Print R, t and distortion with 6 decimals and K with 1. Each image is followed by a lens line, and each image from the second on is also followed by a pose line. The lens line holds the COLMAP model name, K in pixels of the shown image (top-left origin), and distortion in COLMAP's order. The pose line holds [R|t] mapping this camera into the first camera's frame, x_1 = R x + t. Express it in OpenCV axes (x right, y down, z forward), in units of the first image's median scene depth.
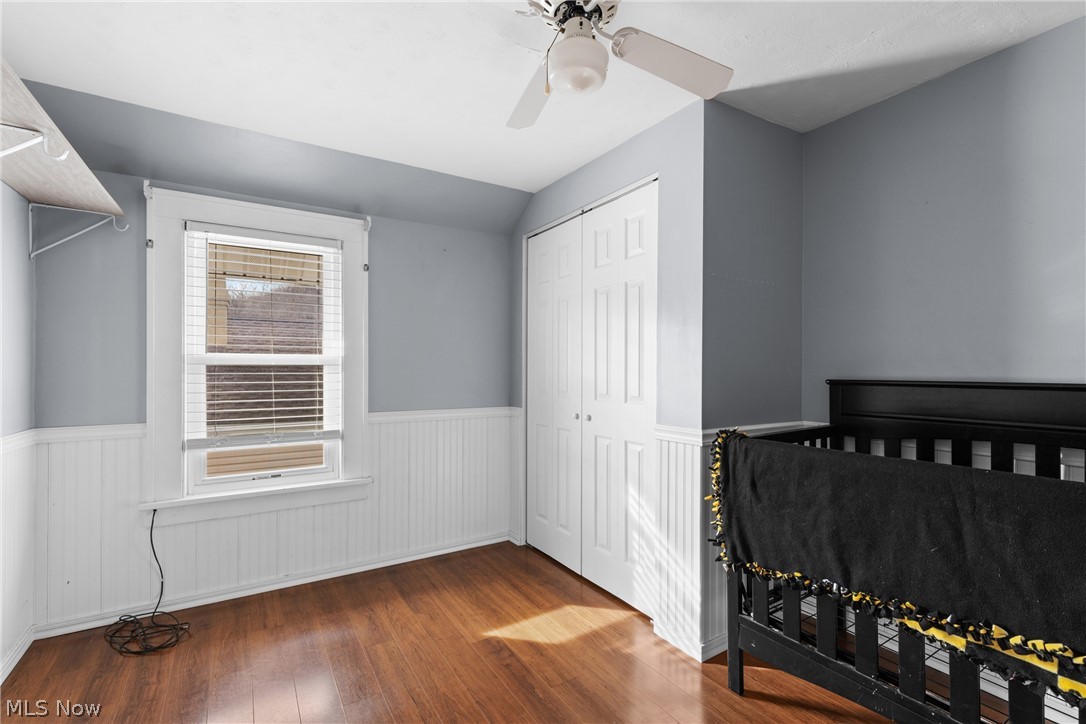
lens RADIAL K [[488.5, 0, 536.7], [0, 488.5, 363.7], [0, 0, 1]] dist [0.003987, -0.000348]
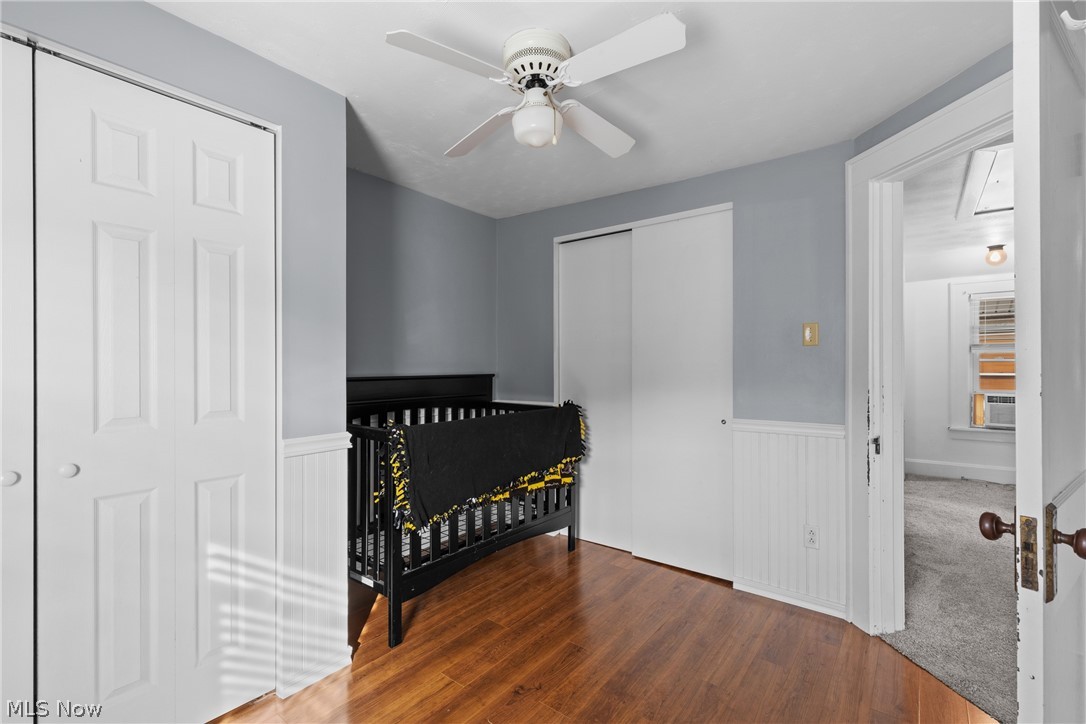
lens RADIAL K [[488.5, 0, 537.6], [0, 488.5, 365.2], [0, 0, 1]] dist [0.003987, -0.000348]
pose [[-0.348836, 0.000472, 0.937184, -0.621958], [-0.007243, 0.999969, -0.003199, 0.000264], [-0.937156, -0.007905, -0.348822, 0.834902]]
